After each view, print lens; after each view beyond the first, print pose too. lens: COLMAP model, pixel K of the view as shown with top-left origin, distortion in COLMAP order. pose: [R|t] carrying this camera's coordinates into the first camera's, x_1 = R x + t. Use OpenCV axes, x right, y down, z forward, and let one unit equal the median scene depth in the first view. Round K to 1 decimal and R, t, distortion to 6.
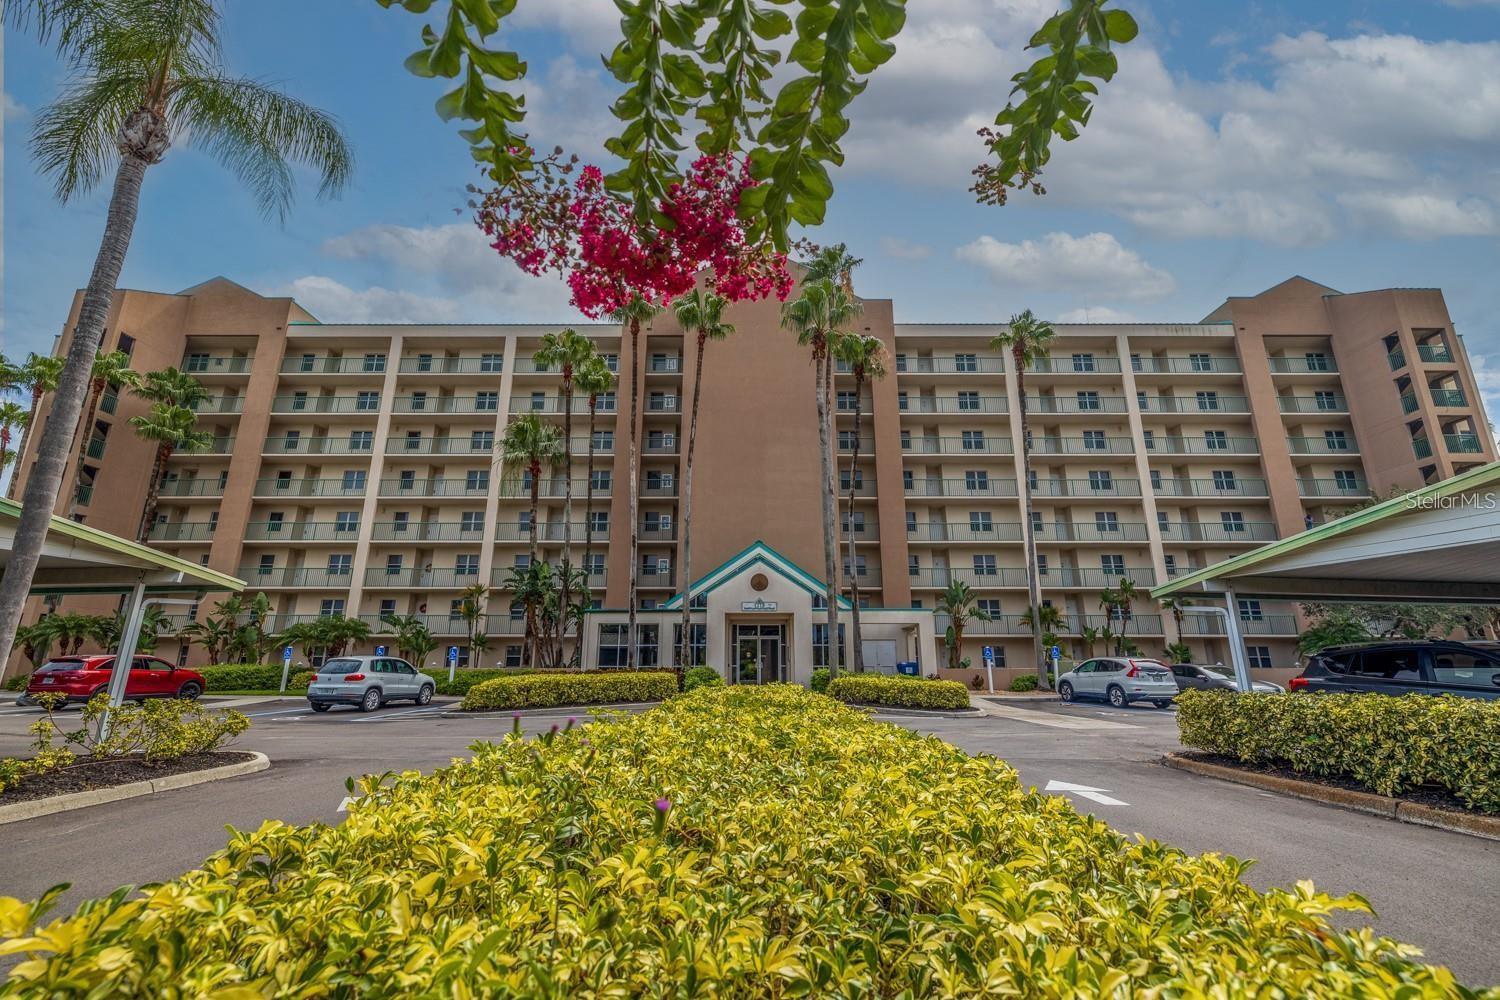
lens RADIAL K [[604.6, 0, 750.0], [0, 604.6, 500.0], [0, 0, 1]] dist [0.000235, 0.000034]
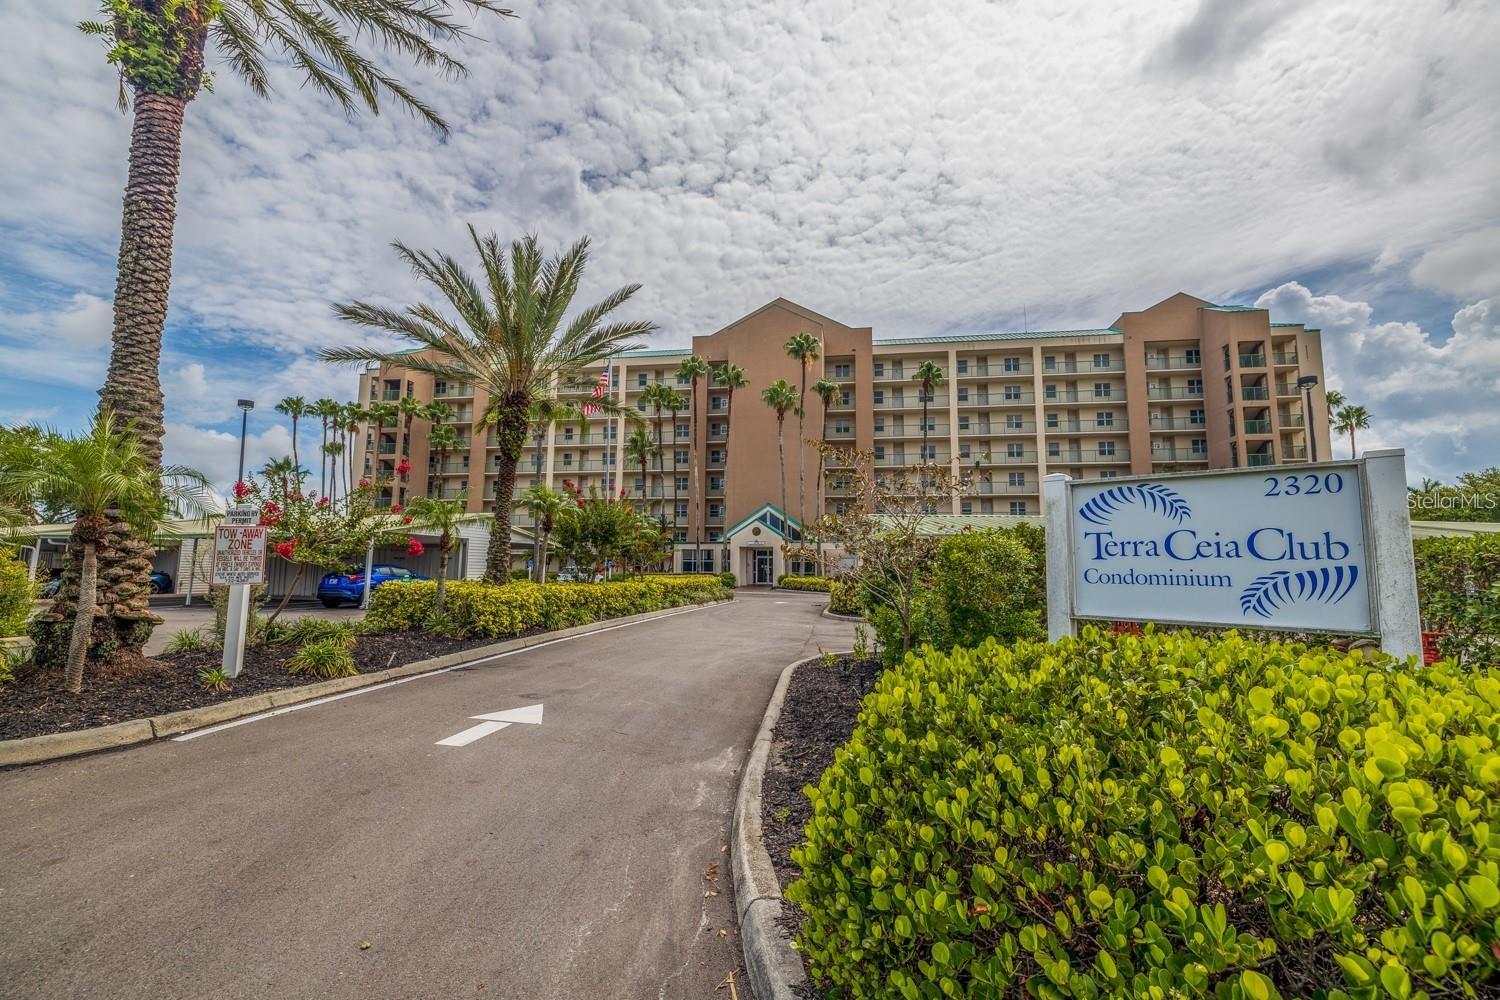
lens RADIAL K [[646.4, 0, 750.0], [0, 646.4, 500.0], [0, 0, 1]] dist [0.000012, -0.000029]
pose [[0.985128, -0.009287, -0.171574, 0.220523], [0.035444, 0.988047, 0.150025, -0.173990], [0.168130, -0.153875, 0.973681, -0.645656]]
